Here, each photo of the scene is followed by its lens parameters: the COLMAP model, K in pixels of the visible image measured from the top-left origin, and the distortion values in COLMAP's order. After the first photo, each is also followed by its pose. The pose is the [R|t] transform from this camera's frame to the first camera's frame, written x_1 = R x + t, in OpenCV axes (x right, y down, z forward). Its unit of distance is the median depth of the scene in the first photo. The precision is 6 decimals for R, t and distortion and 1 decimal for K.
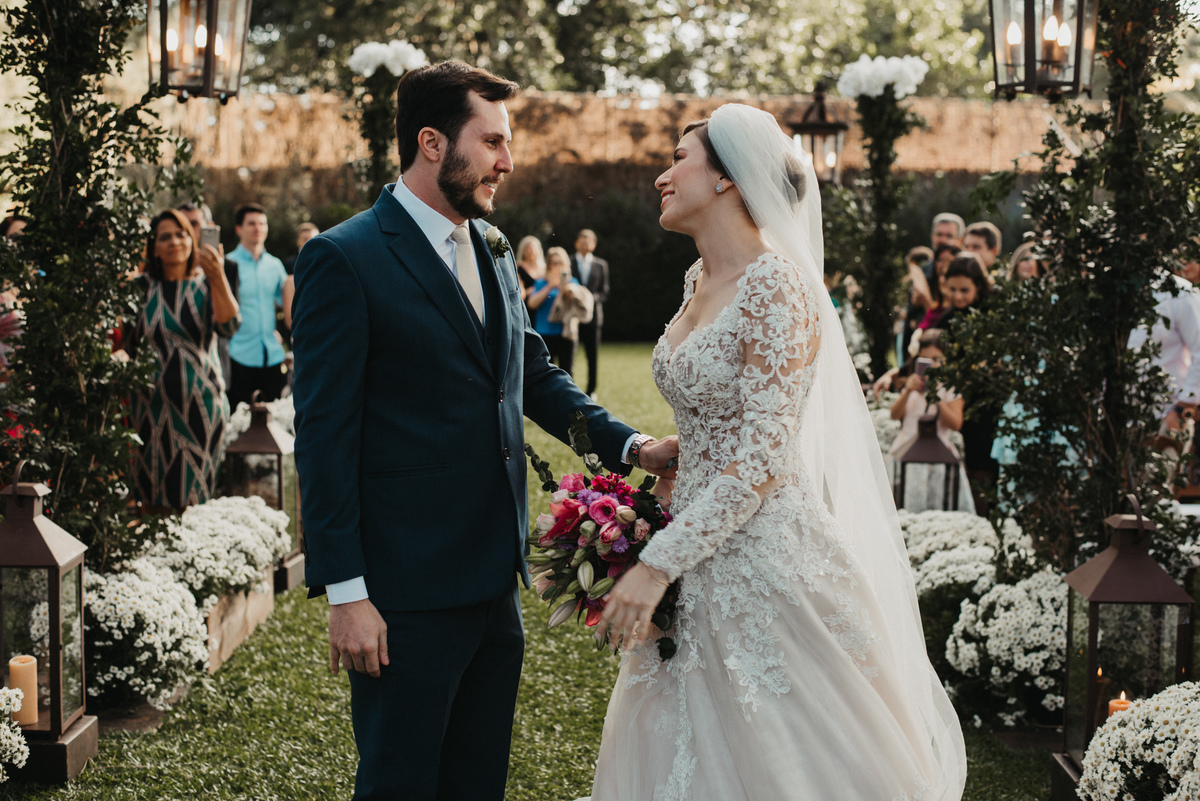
lens RADIAL K [[1767.5, 0, 600.2], [0, 1767.5, 402.0], [0, 0, 1]] dist [-0.092911, 0.000000]
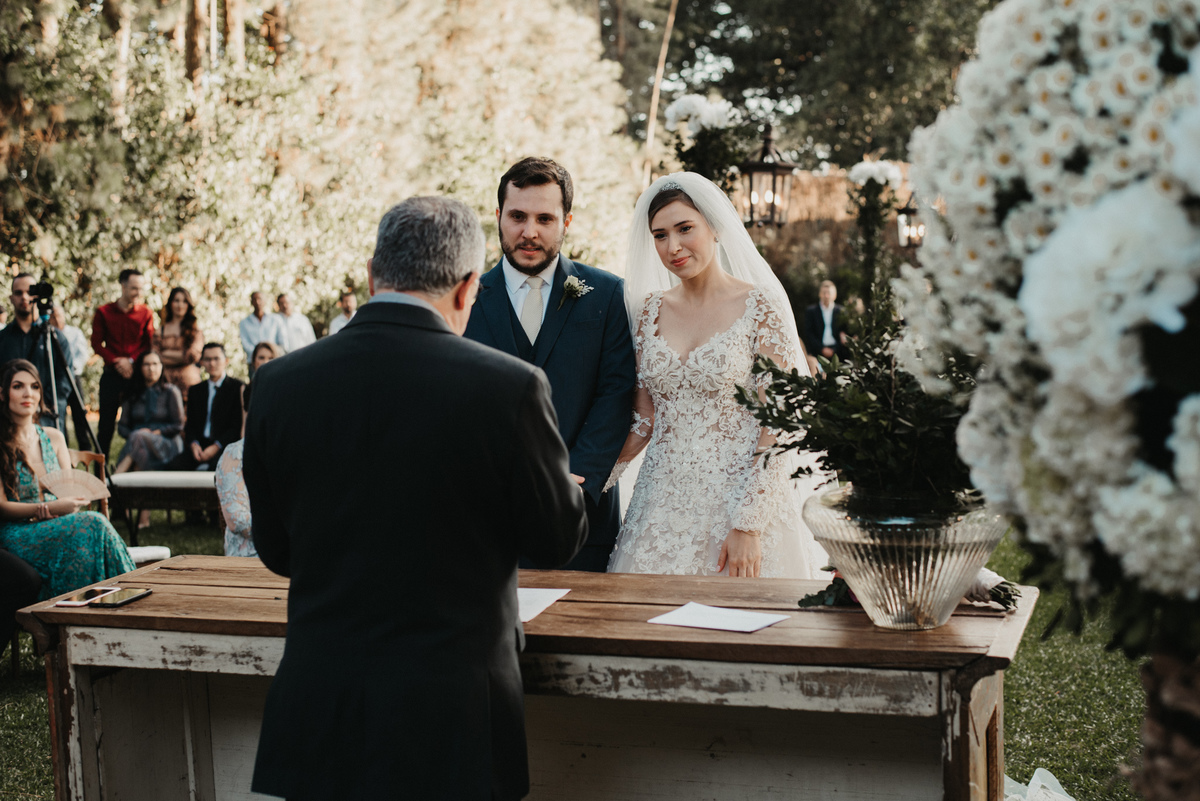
lens RADIAL K [[1767.5, 0, 594.1], [0, 1767.5, 399.2], [0, 0, 1]] dist [-0.092911, 0.000000]
pose [[0.956364, -0.004670, -0.292142, 0.176836], [-0.004591, 0.999509, -0.031009, 0.093701], [0.292143, 0.030997, 0.955872, -1.010844]]
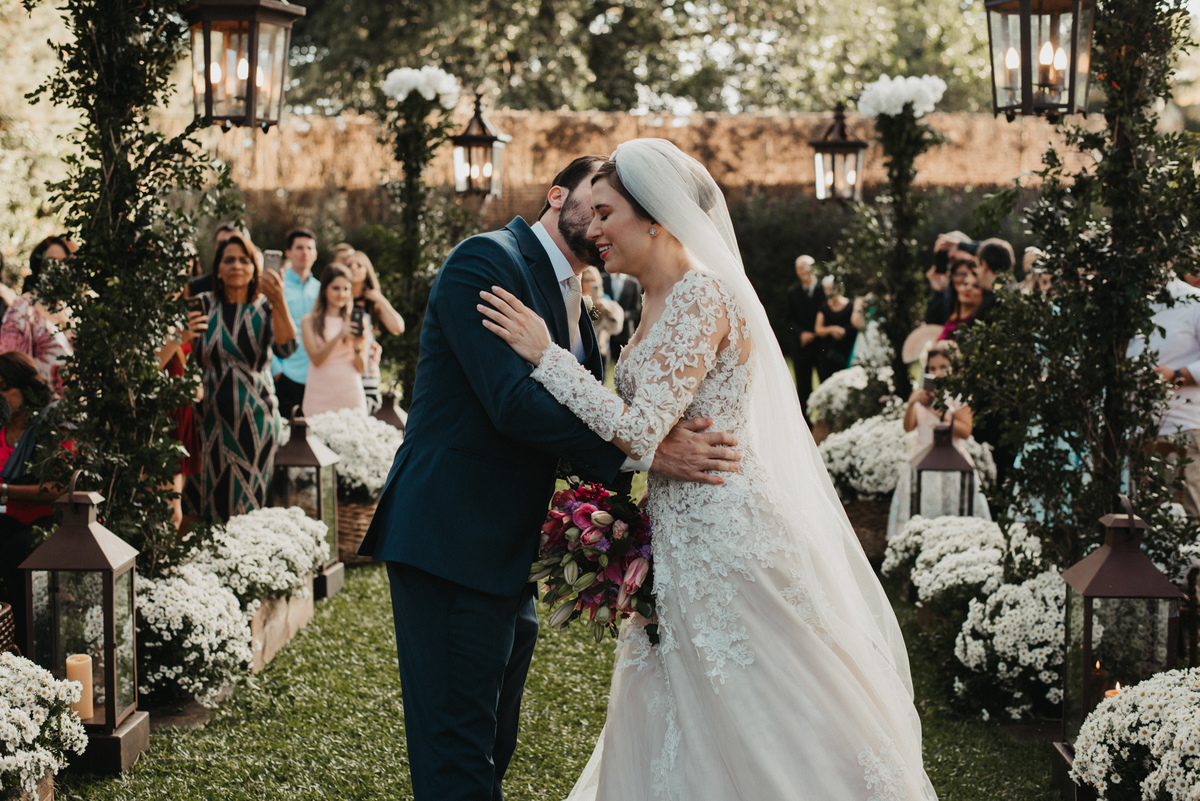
lens RADIAL K [[1767.5, 0, 599.0], [0, 1767.5, 397.7], [0, 0, 1]] dist [-0.092911, 0.000000]
pose [[0.999751, -0.007869, -0.020888, 0.007719], [0.007614, 0.999896, -0.012227, 0.003821], [0.020982, 0.012064, 0.999707, -0.049832]]
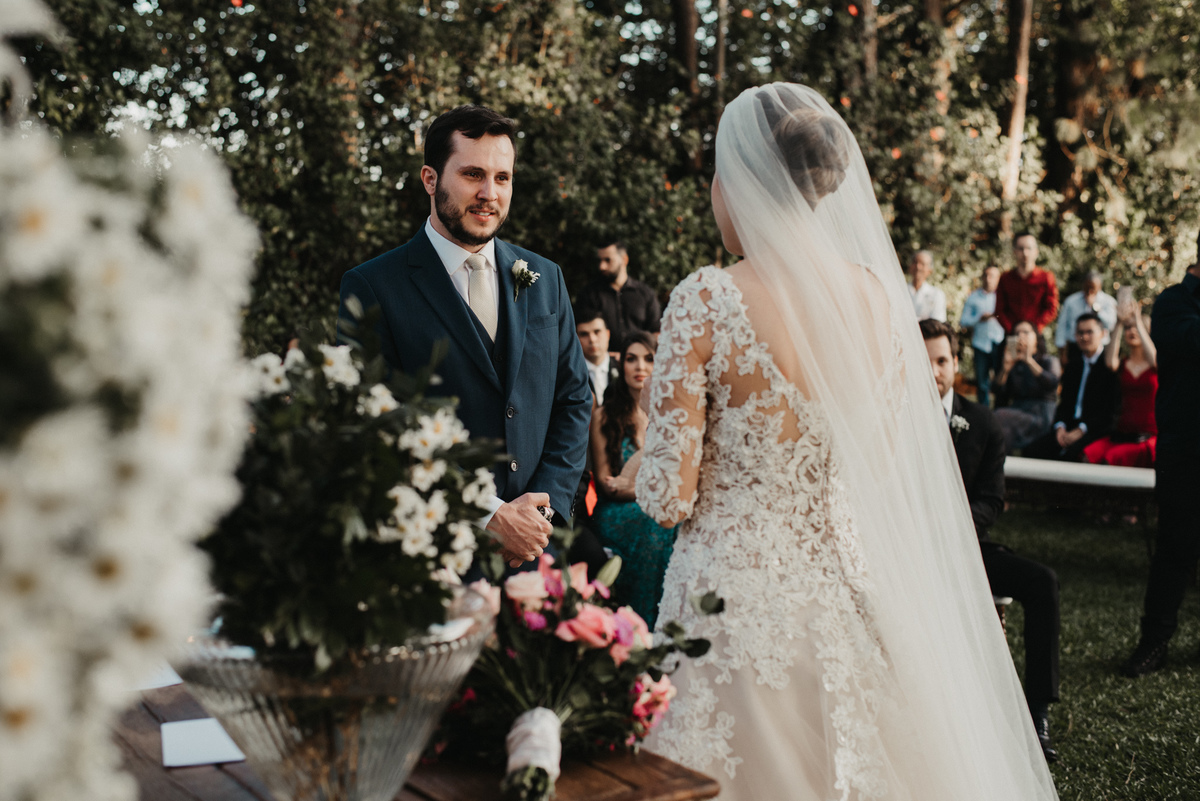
lens RADIAL K [[1767.5, 0, 598.4], [0, 1767.5, 398.9], [0, 0, 1]] dist [-0.092911, 0.000000]
pose [[0.551731, 0.051198, -0.832449, 0.446139], [-0.065275, 0.997703, 0.018098, 0.054844], [0.831464, 0.044353, 0.553806, -0.651949]]
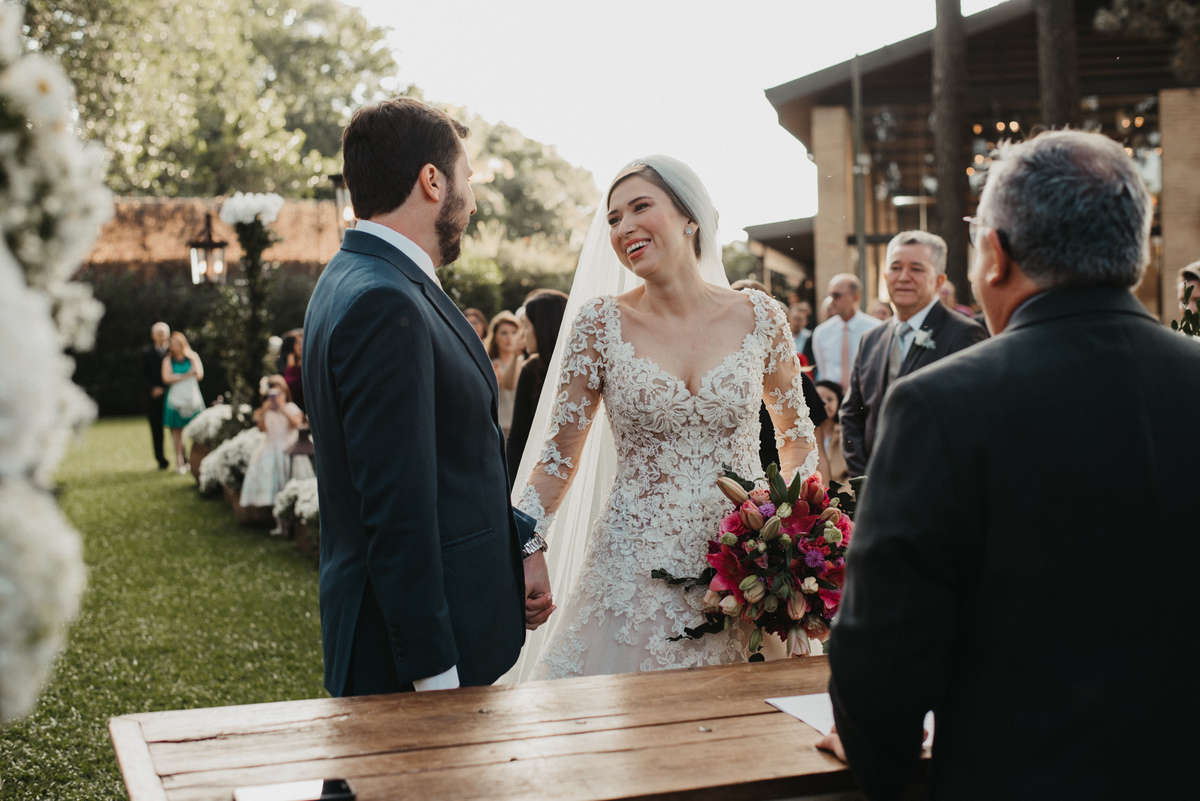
lens RADIAL K [[1767.5, 0, 600.2], [0, 1767.5, 412.8], [0, 0, 1]] dist [-0.092911, 0.000000]
pose [[0.929404, -0.042291, 0.366632, -0.211042], [0.057220, 0.997912, -0.029943, 0.078954], [-0.364600, 0.048808, 0.929884, -0.836563]]
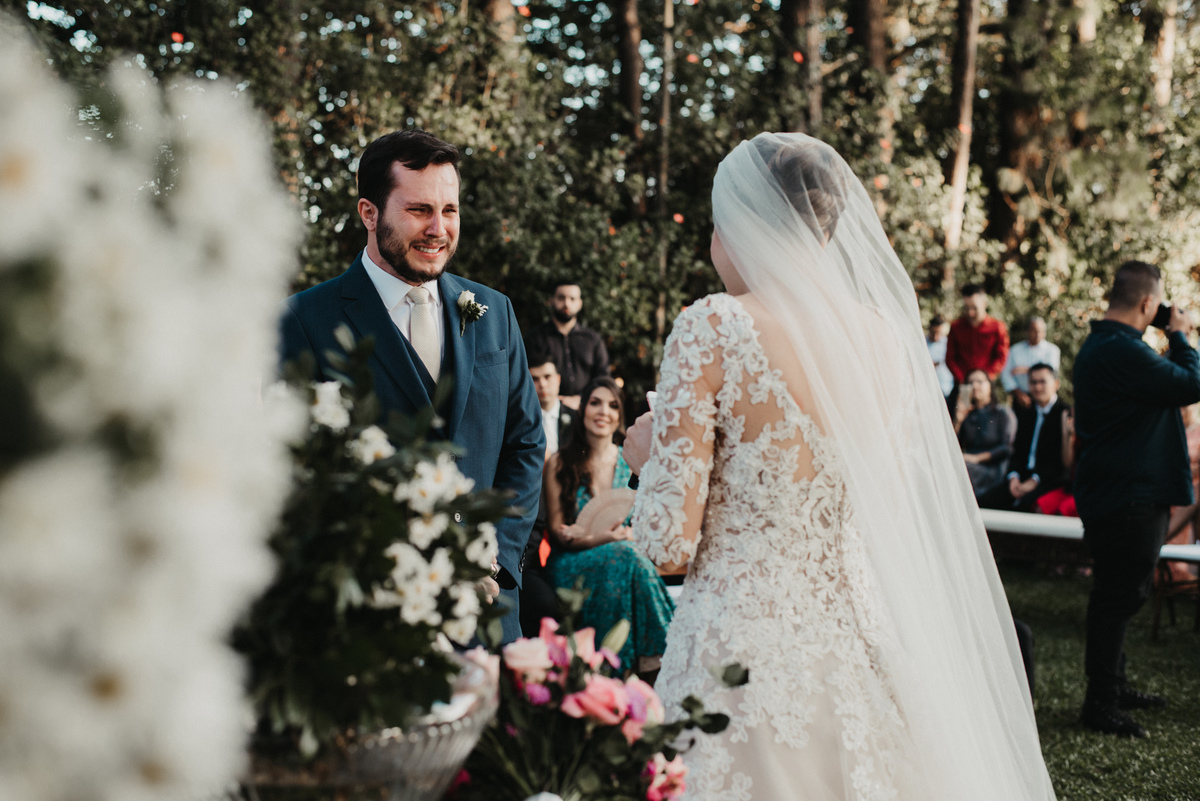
lens RADIAL K [[1767.5, 0, 595.0], [0, 1767.5, 403.0], [0, 0, 1]] dist [-0.092911, 0.000000]
pose [[0.580850, 0.036457, -0.813194, 0.404576], [-0.074298, 0.997201, -0.008363, 0.056668], [0.810613, 0.065277, 0.581933, -0.642305]]
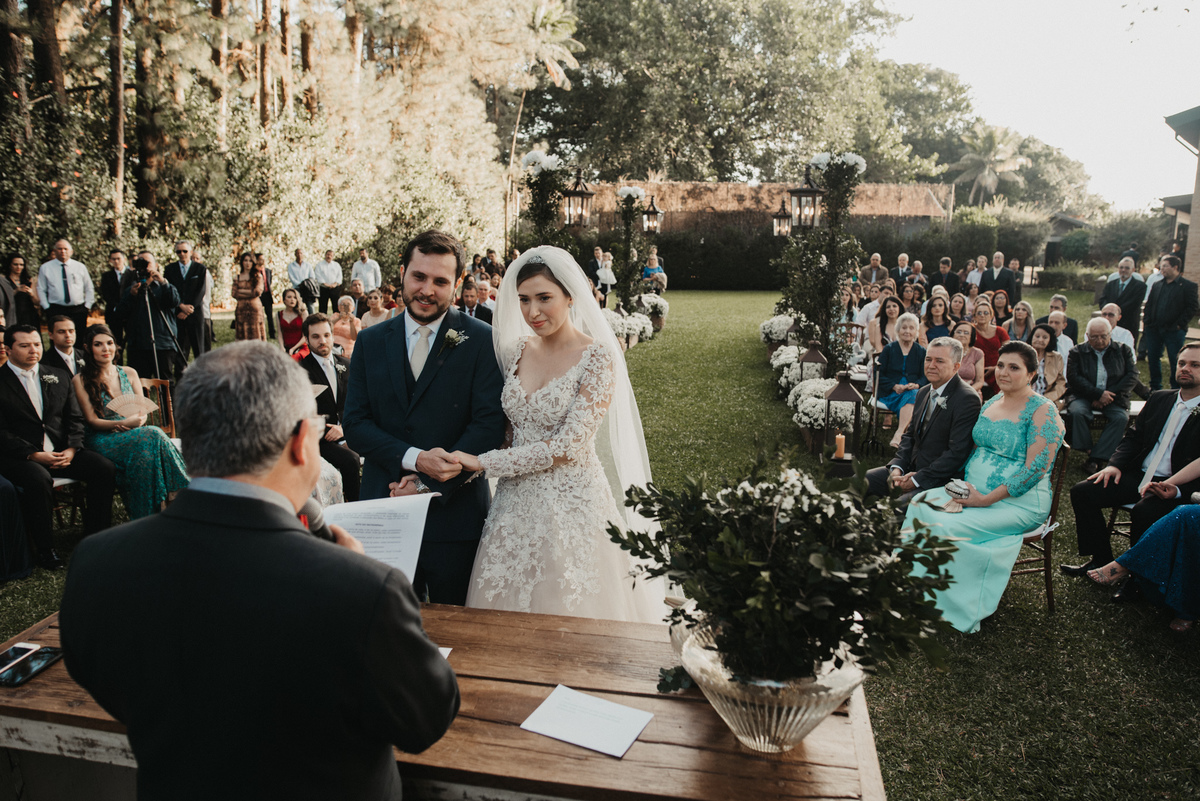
lens RADIAL K [[835.8, 0, 600.3], [0, 835.8, 397.7], [0, 0, 1]] dist [-0.057332, 0.025468]
pose [[0.987348, 0.028777, -0.155935, 0.098617], [-0.013564, 0.995118, 0.097756, 0.012616], [0.157987, -0.094404, 0.982918, -0.737200]]
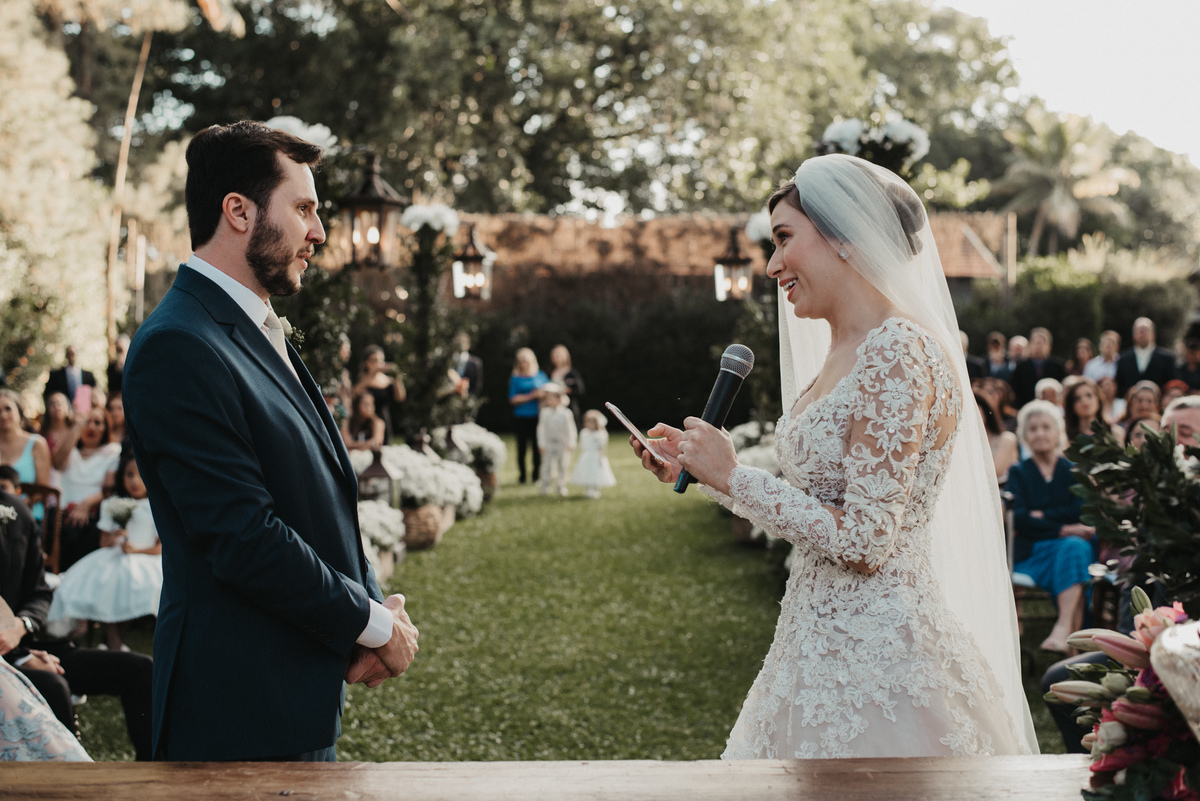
lens RADIAL K [[1767.5, 0, 591.4], [0, 1767.5, 403.4], [0, 0, 1]] dist [-0.092911, 0.000000]
pose [[0.999741, -0.017965, 0.013952, -0.026428], [0.018733, 0.998197, -0.057028, 0.071978], [-0.012902, 0.057275, 0.998275, -0.801062]]
